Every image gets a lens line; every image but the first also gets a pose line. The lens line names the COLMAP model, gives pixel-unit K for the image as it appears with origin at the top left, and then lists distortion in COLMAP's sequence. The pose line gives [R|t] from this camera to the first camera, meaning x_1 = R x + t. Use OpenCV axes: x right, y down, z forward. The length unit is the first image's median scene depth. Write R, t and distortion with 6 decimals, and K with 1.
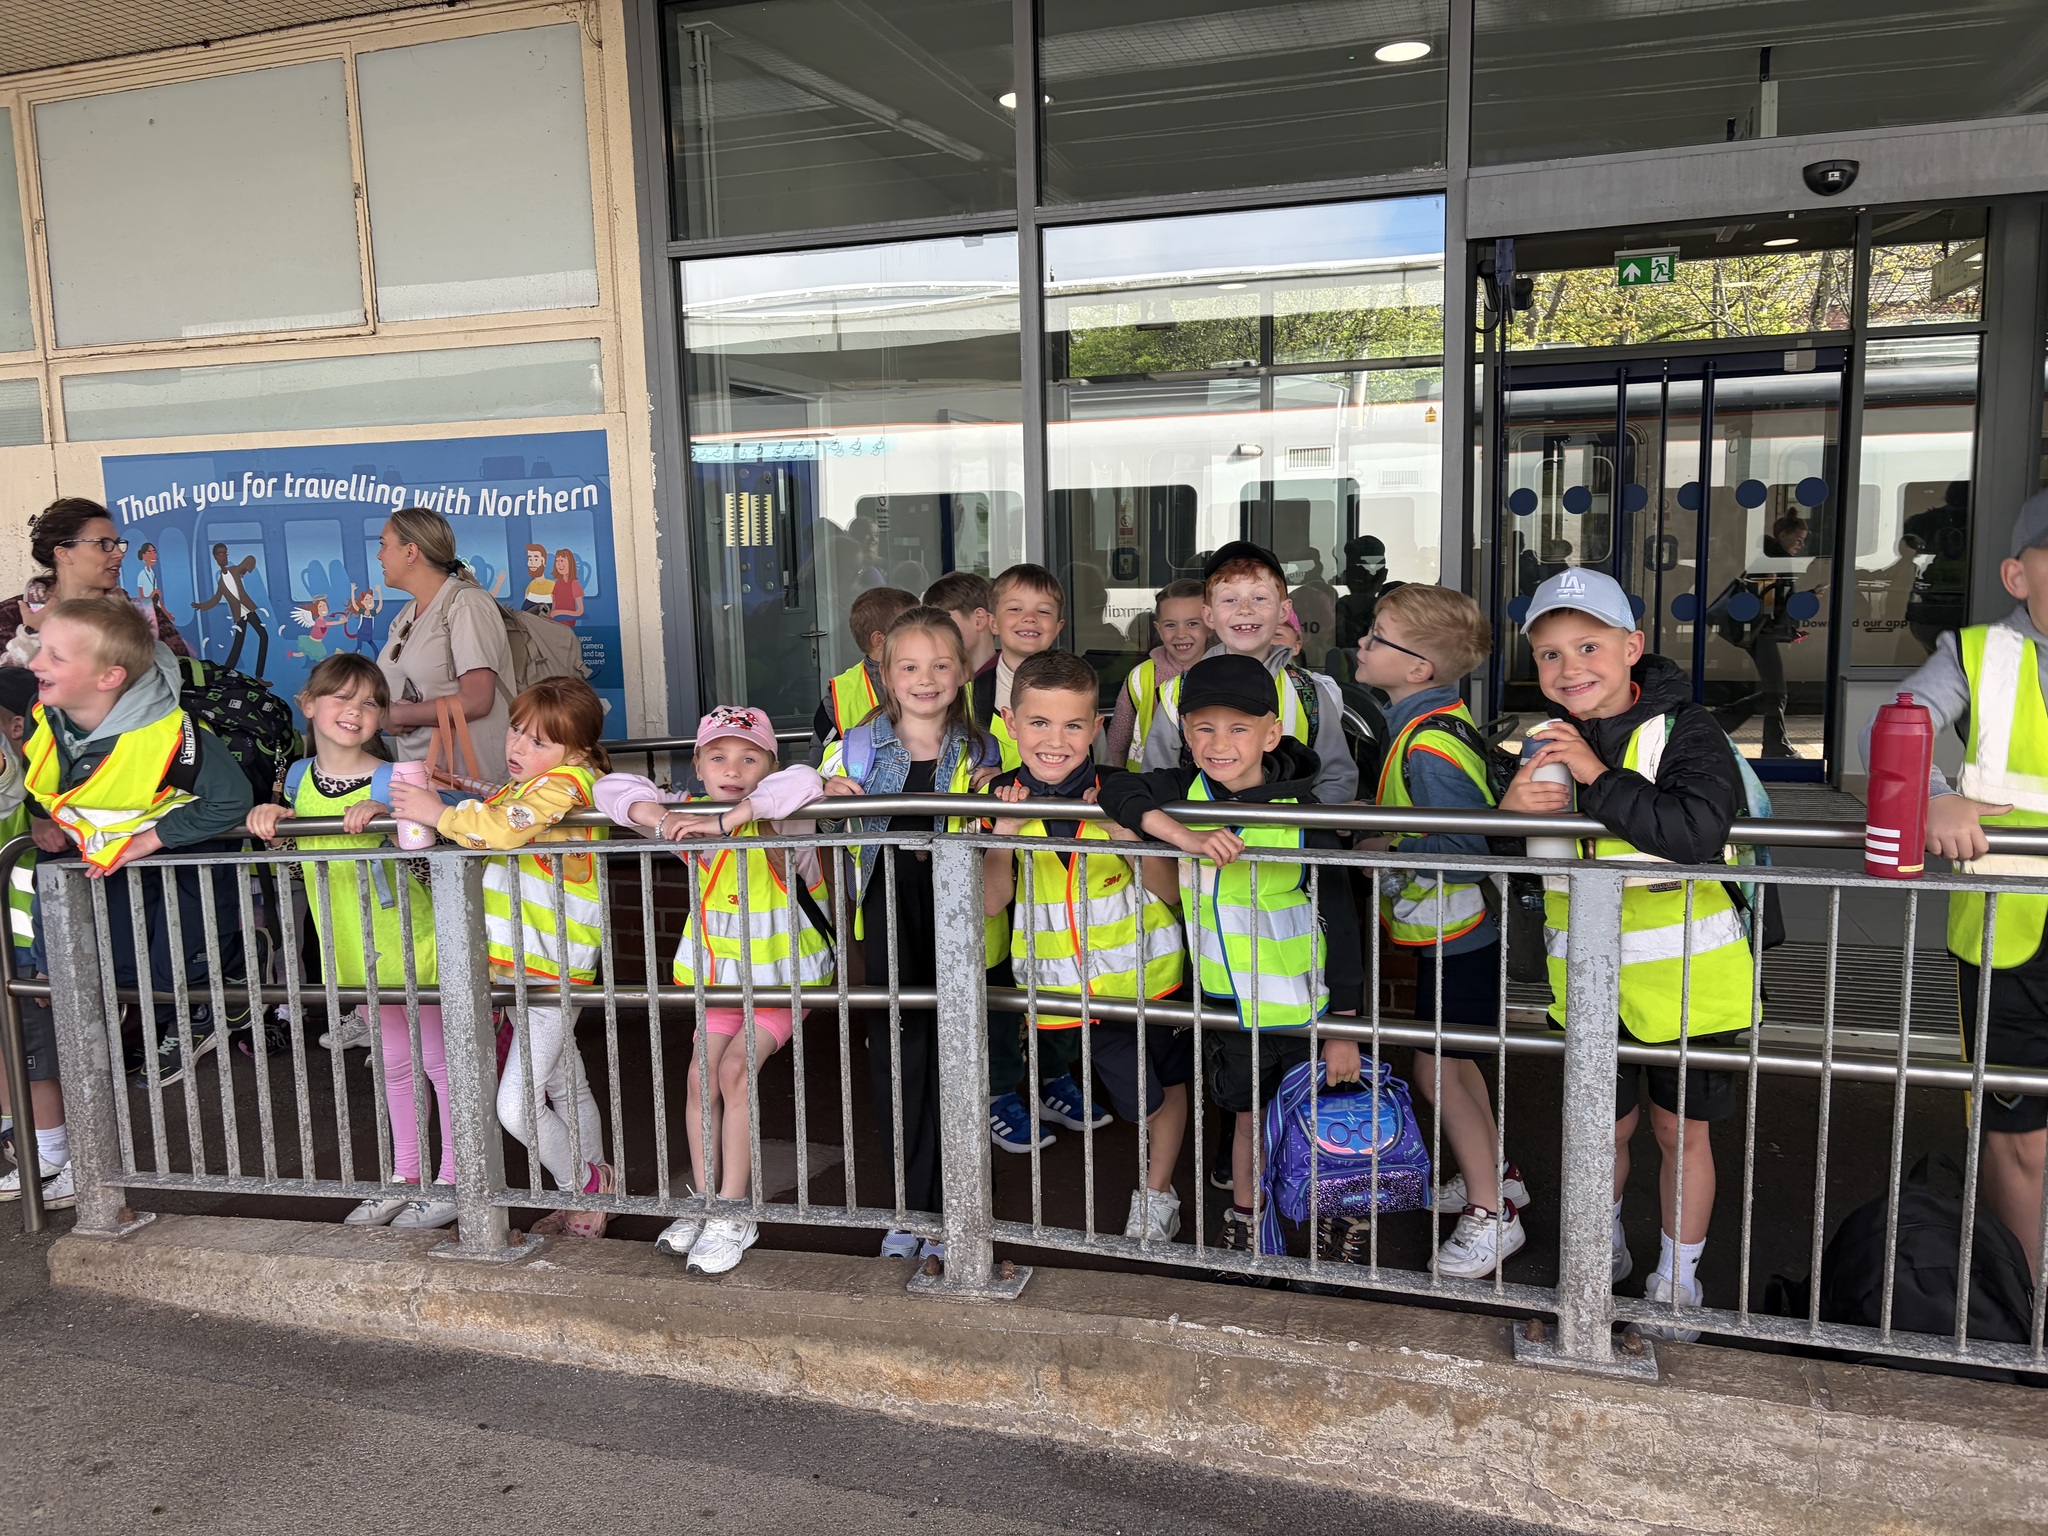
lens RADIAL K [[1582.2, 0, 1026.3], [0, 1582.2, 754.2], [0, 0, 1]] dist [0.036779, -0.041103]
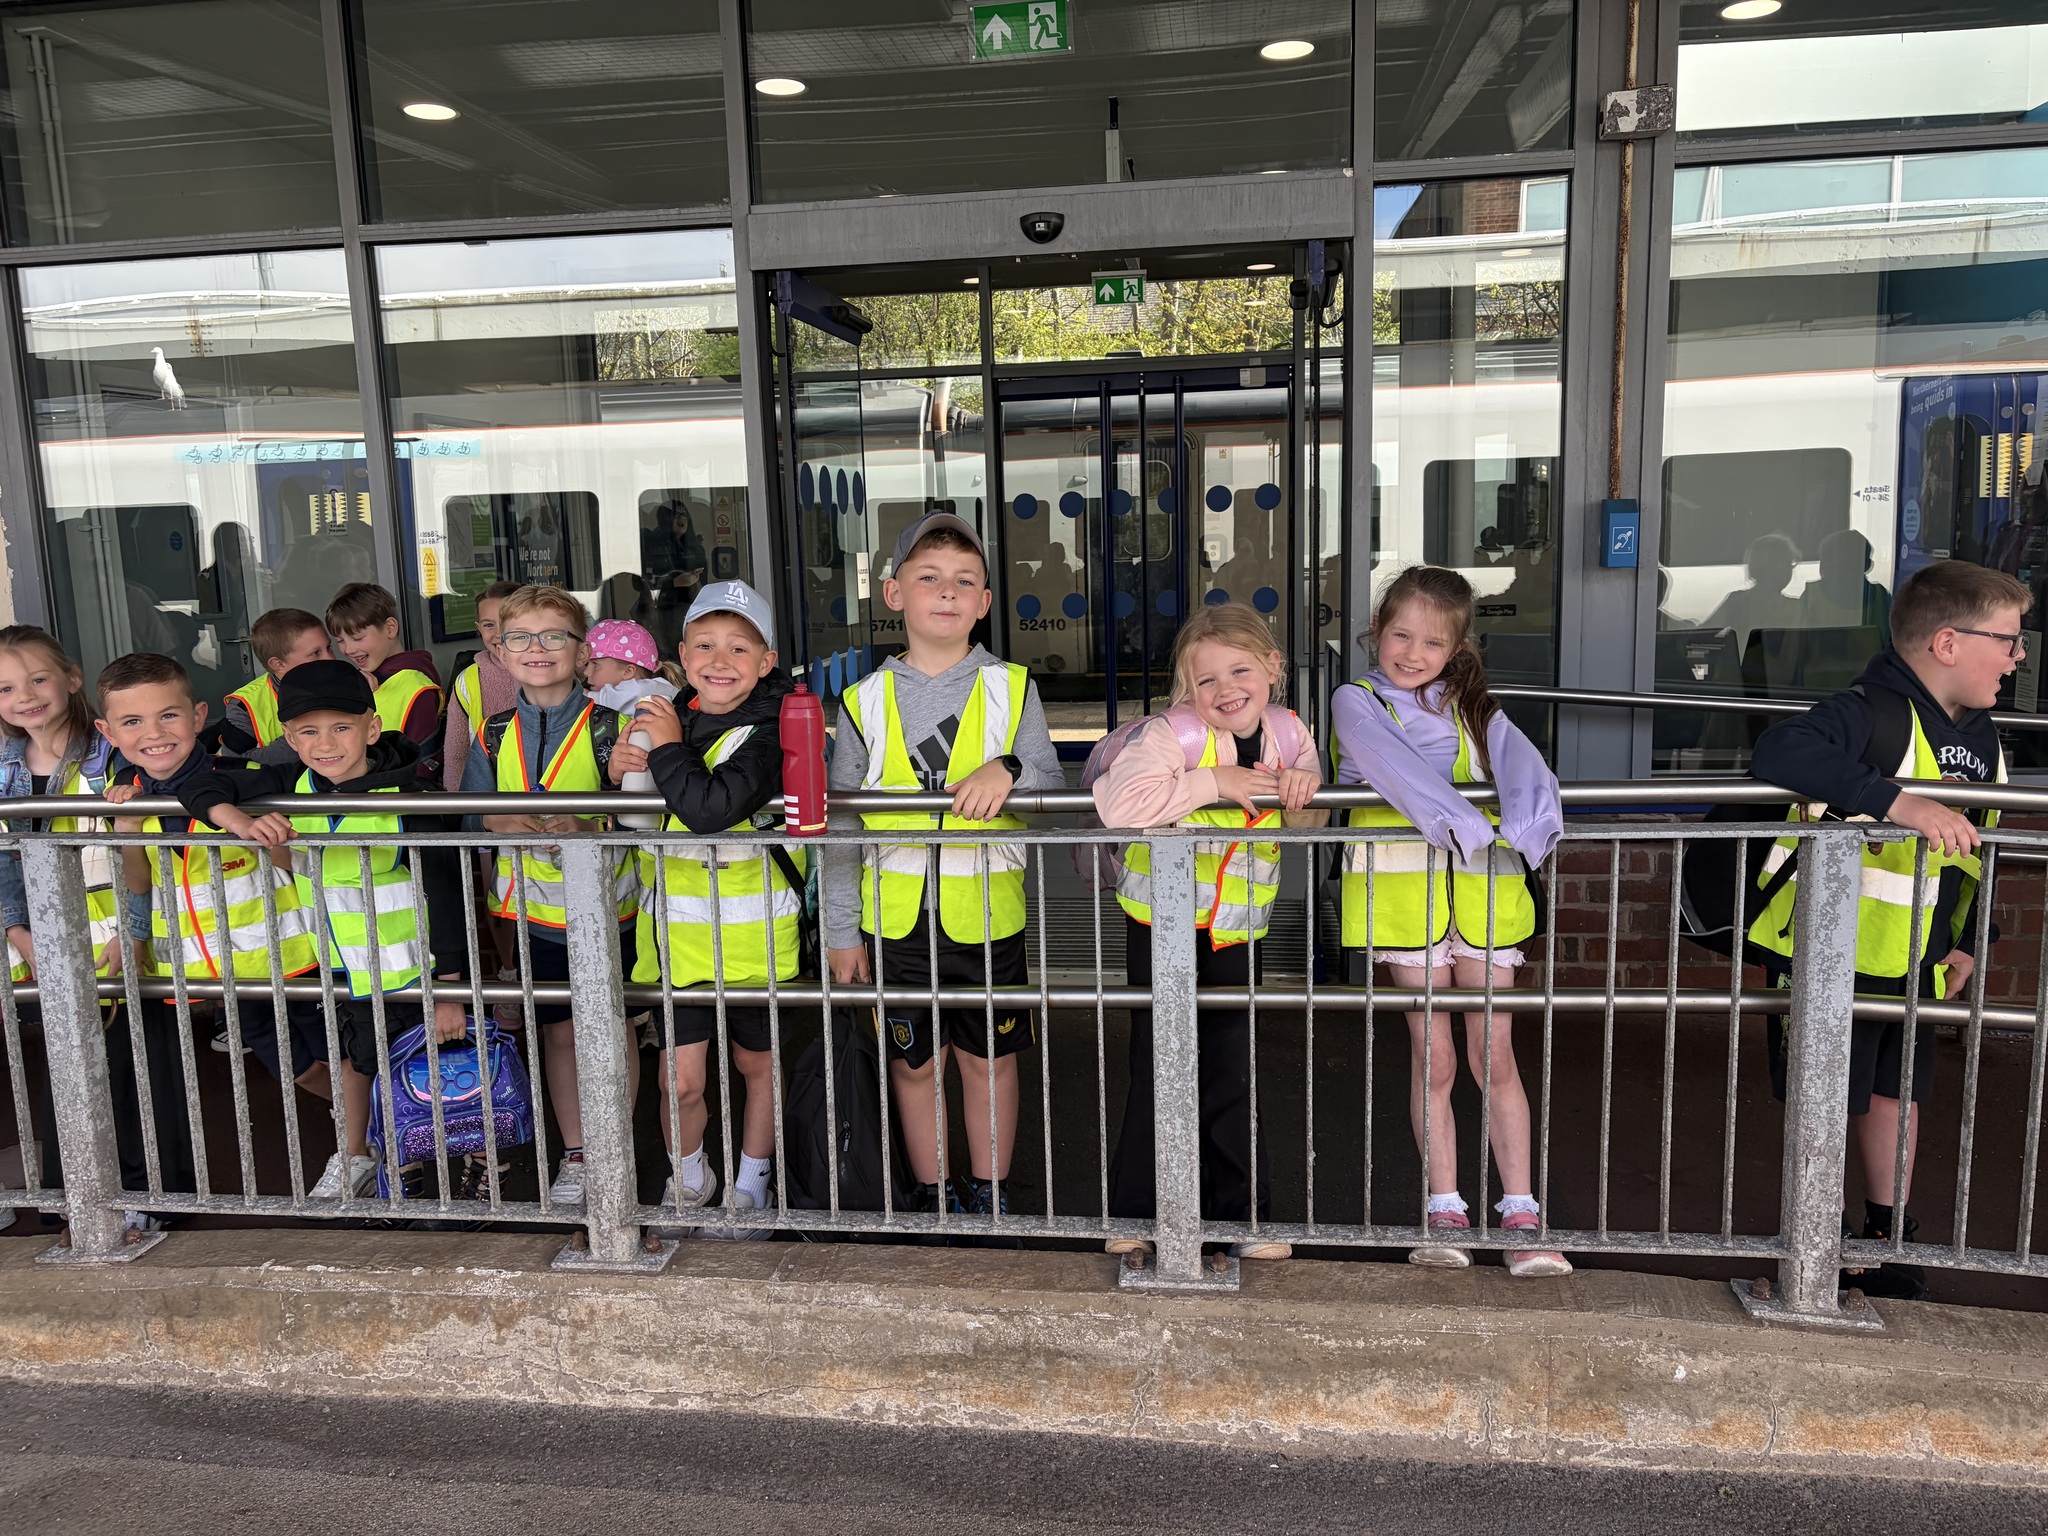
lens RADIAL K [[1533.2, 0, 1025.8], [0, 1533.2, 779.0], [0, 0, 1]] dist [0.040820, -0.039480]
pose [[0.981993, -0.036571, 0.185342, 0.399646], [0.032179, 0.999127, 0.026647, 0.007133], [-0.186155, -0.020203, 0.982313, -0.137384]]
